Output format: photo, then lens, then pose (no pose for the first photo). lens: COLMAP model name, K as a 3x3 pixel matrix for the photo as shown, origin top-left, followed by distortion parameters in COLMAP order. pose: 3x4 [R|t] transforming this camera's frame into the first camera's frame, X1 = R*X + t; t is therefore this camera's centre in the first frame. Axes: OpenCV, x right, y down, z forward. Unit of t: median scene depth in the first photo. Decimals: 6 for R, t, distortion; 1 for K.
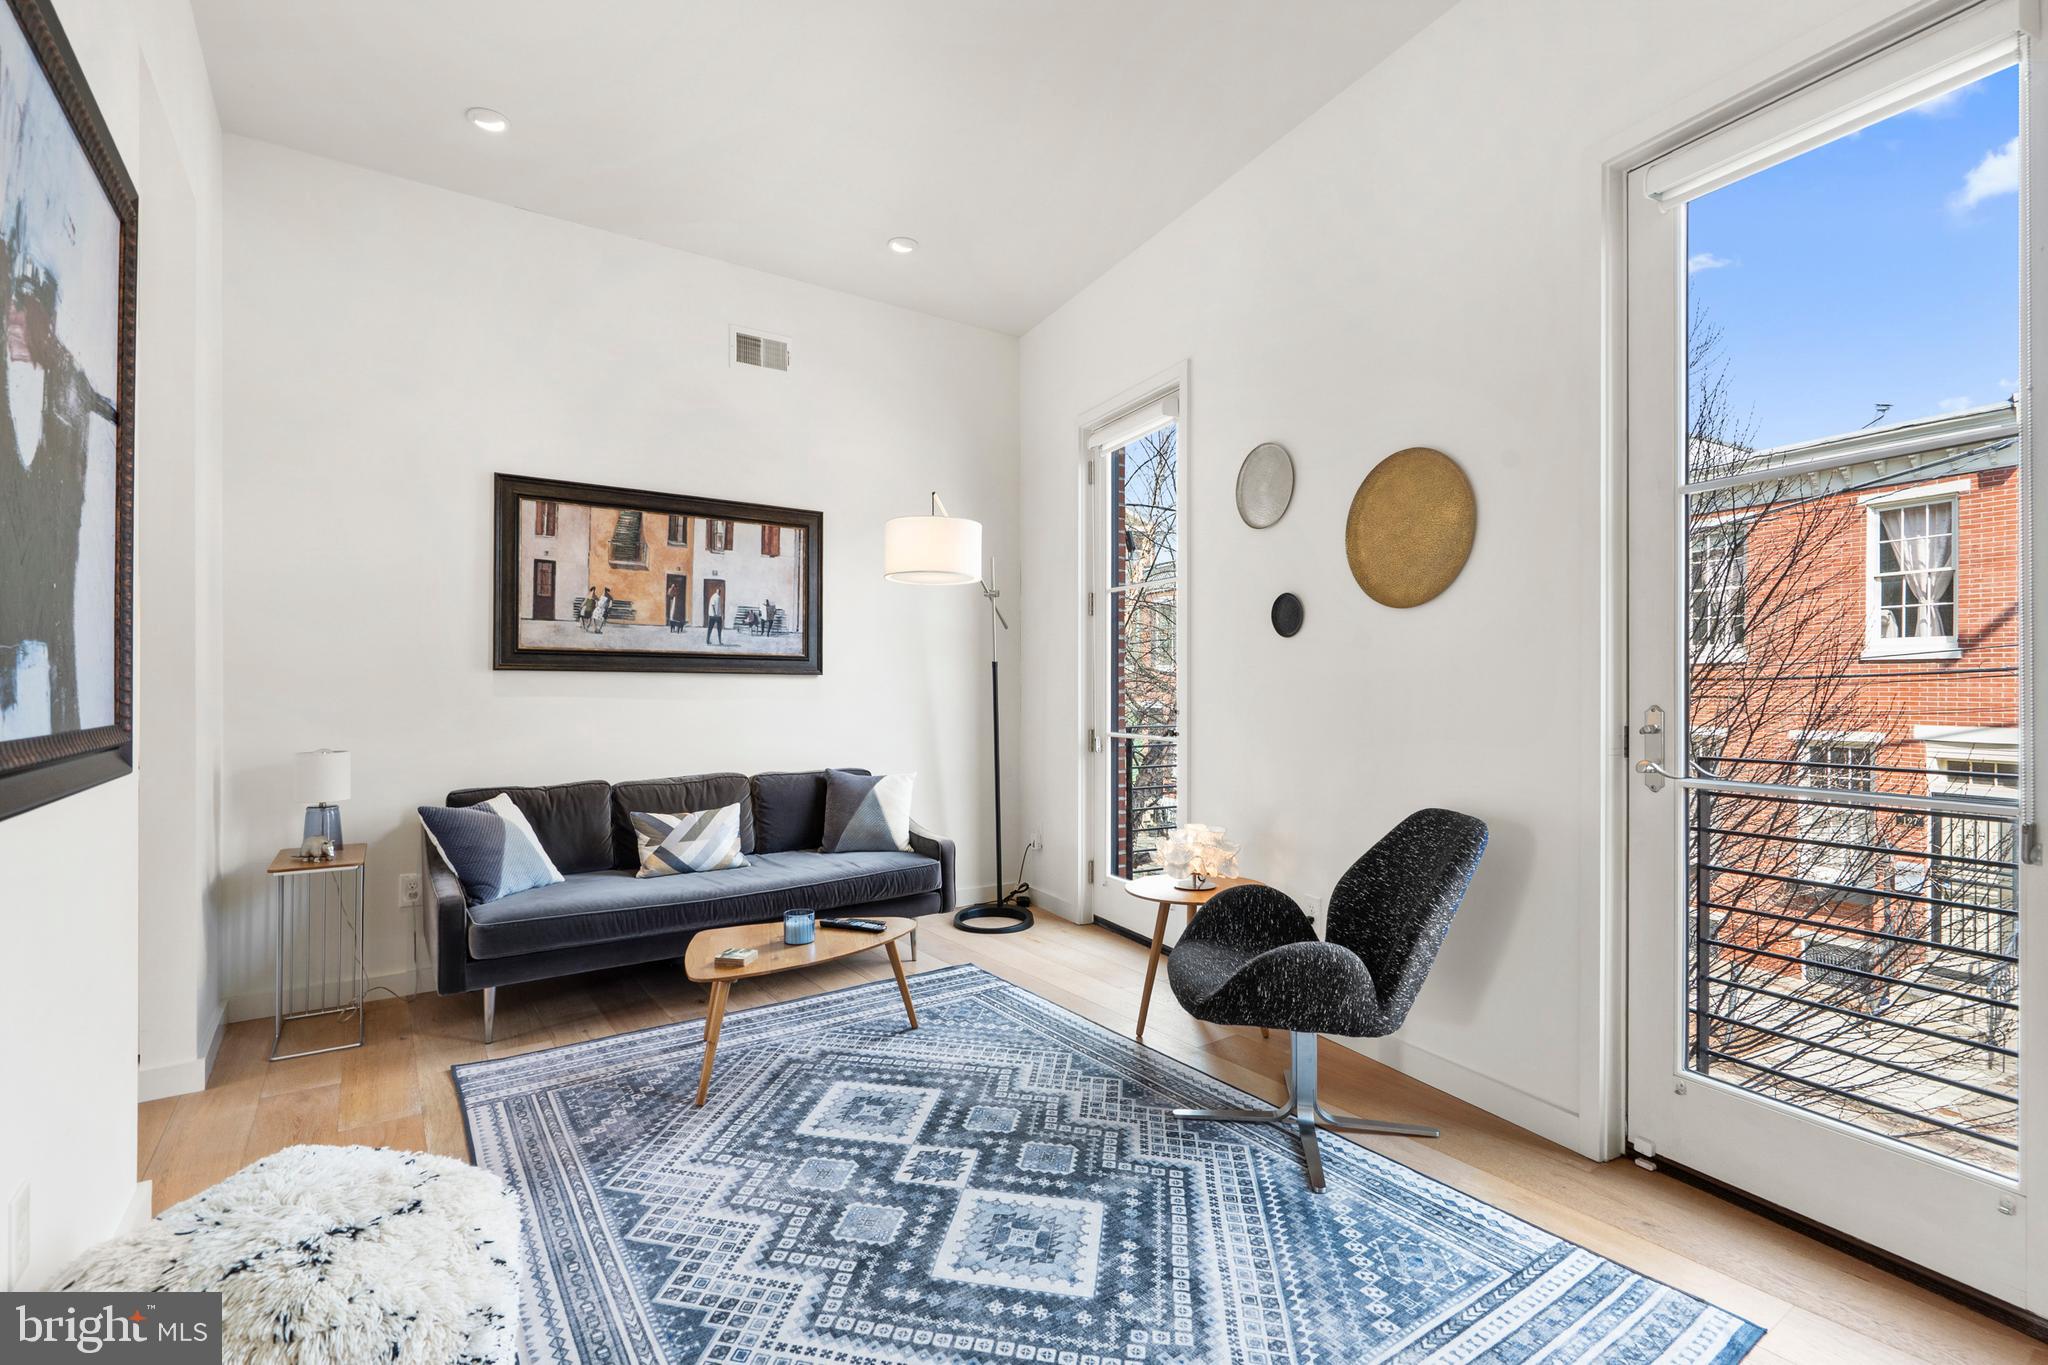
lens RADIAL K [[944.7, 0, 1015.9], [0, 944.7, 688.3], [0, 0, 1]] dist [-0.002880, 0.000154]
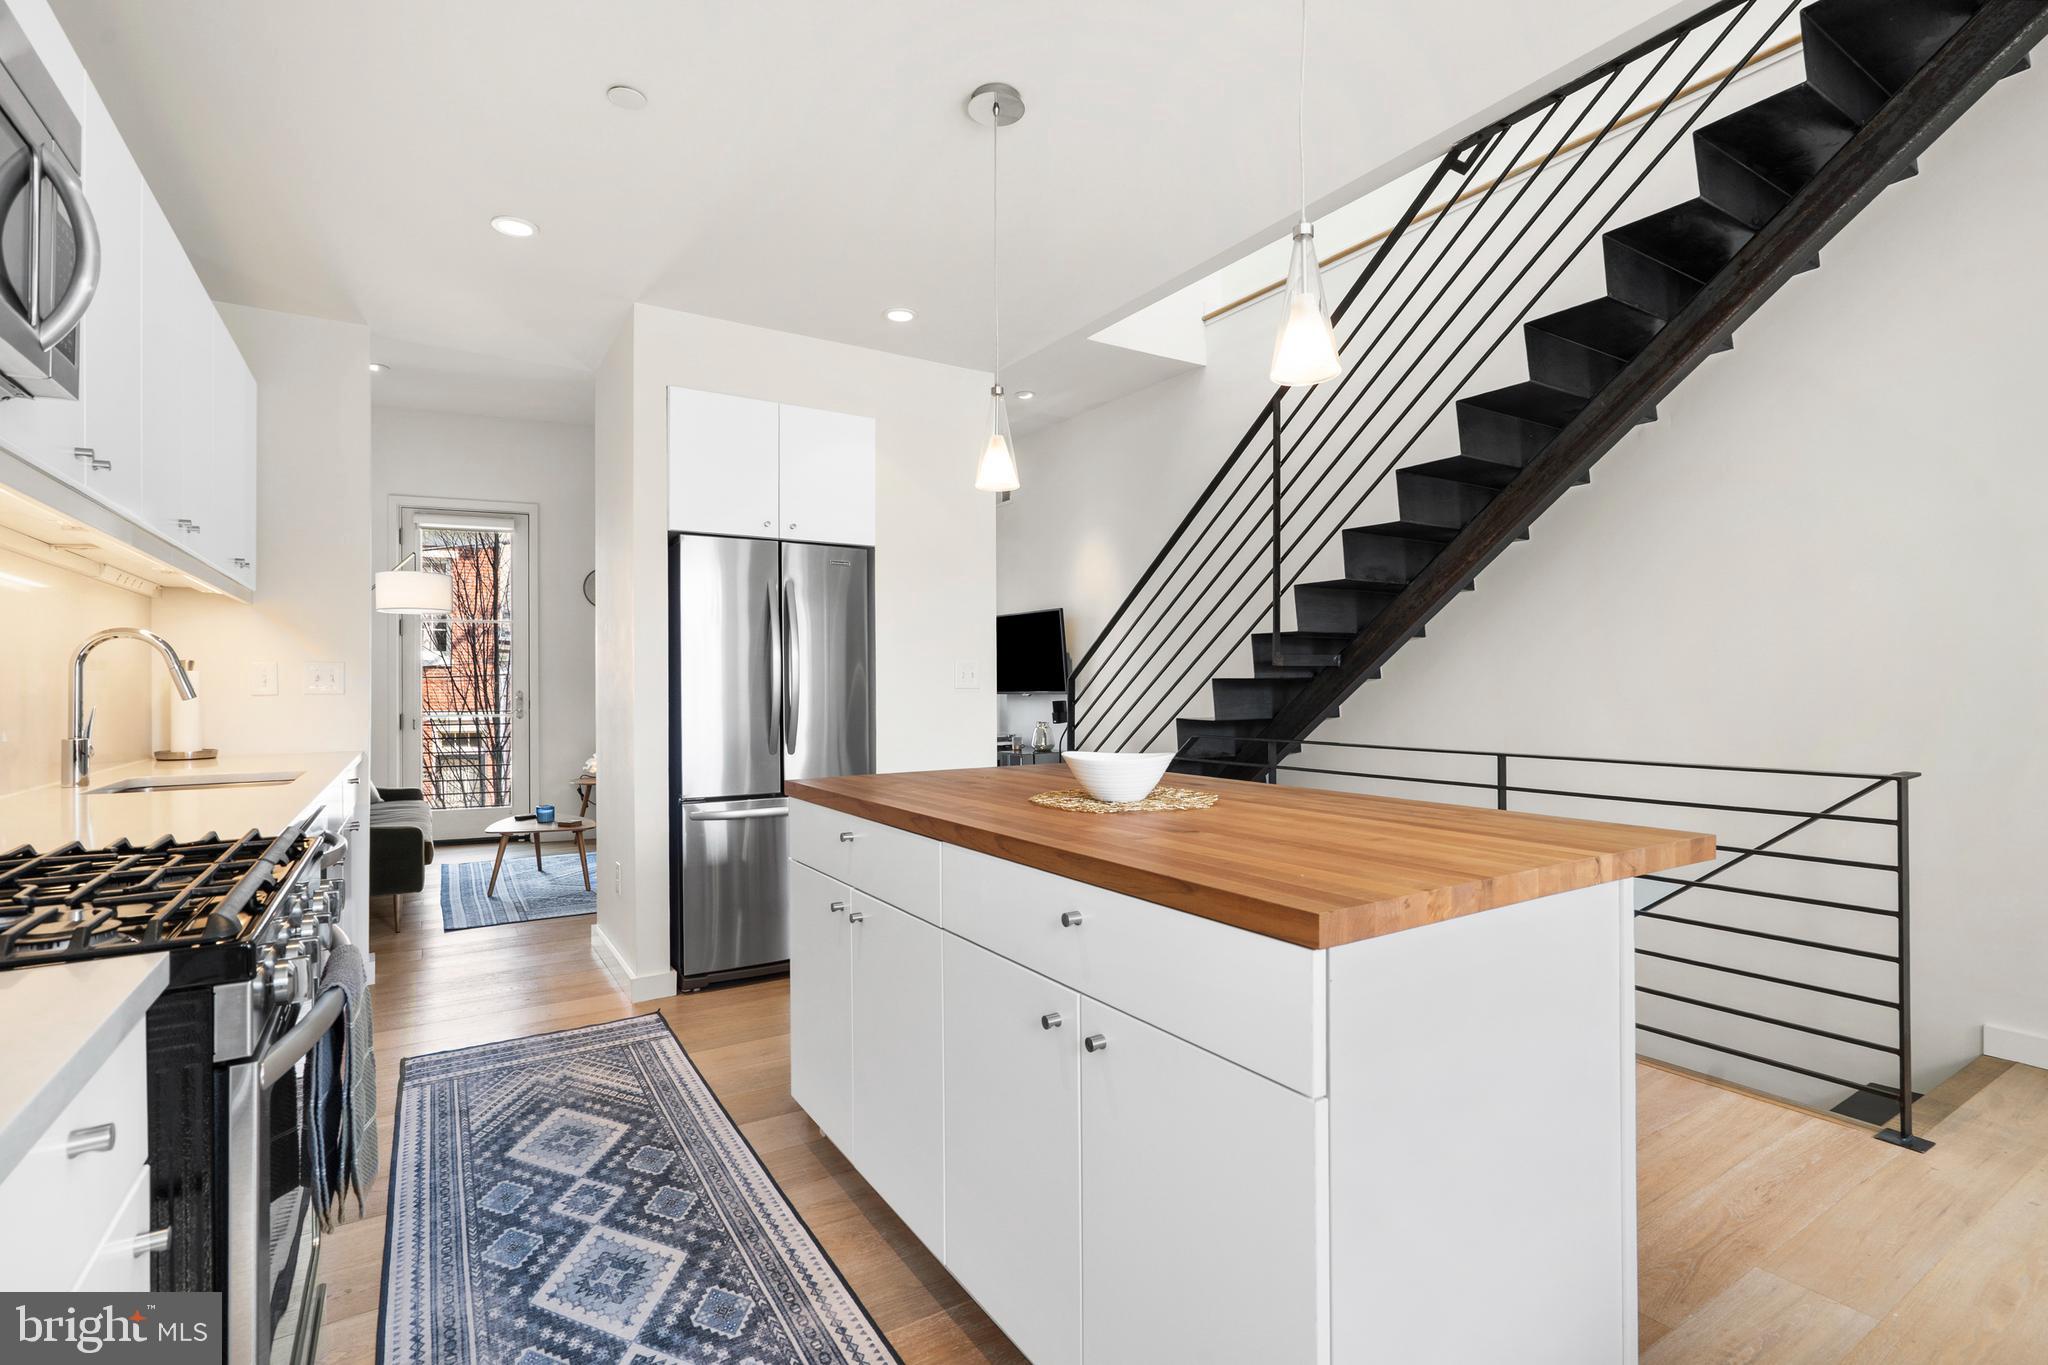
lens RADIAL K [[944.7, 0, 1015.9], [0, 944.7, 688.3], [0, 0, 1]] dist [-0.002880, 0.000154]
pose [[0.051702, -0.004569, 0.998652, -2.812023], [0.003831, 0.999983, 0.004376, 0.002989], [-0.998655, 0.003600, 0.051718, -0.043780]]
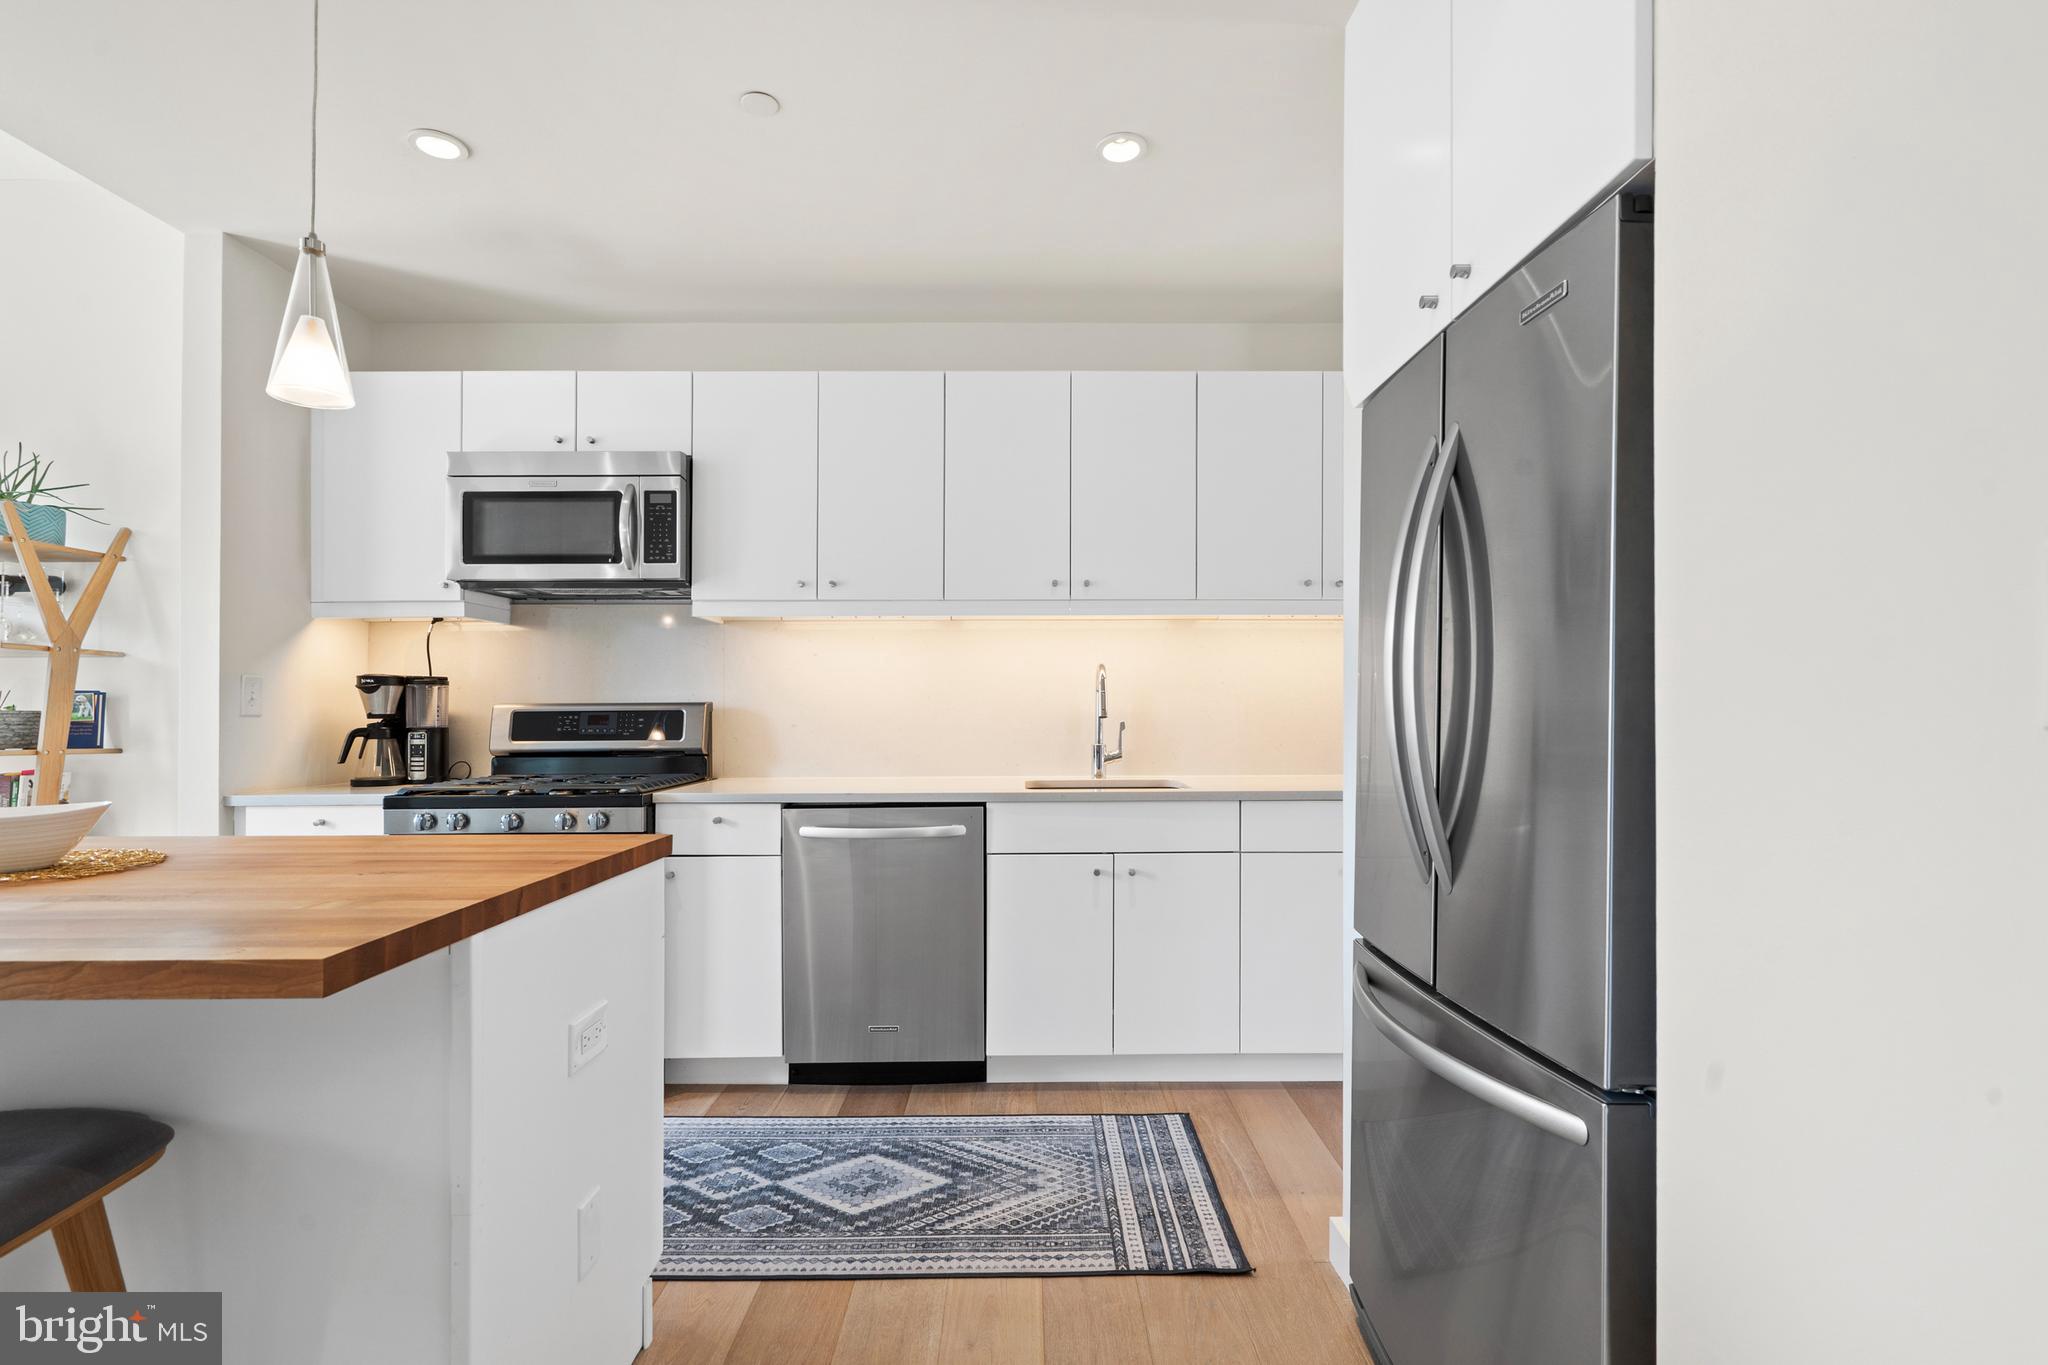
lens RADIAL K [[931.5, 0, 1031.7], [0, 931.5, 704.5], [0, 0, 1]] dist [-0.001712, -0.000146]
pose [[0.824761, -0.009385, -0.565403, -0.976143], [0.005095, 0.999945, -0.009166, 0.009971], [0.565458, 0.004679, 0.824764, -0.220148]]
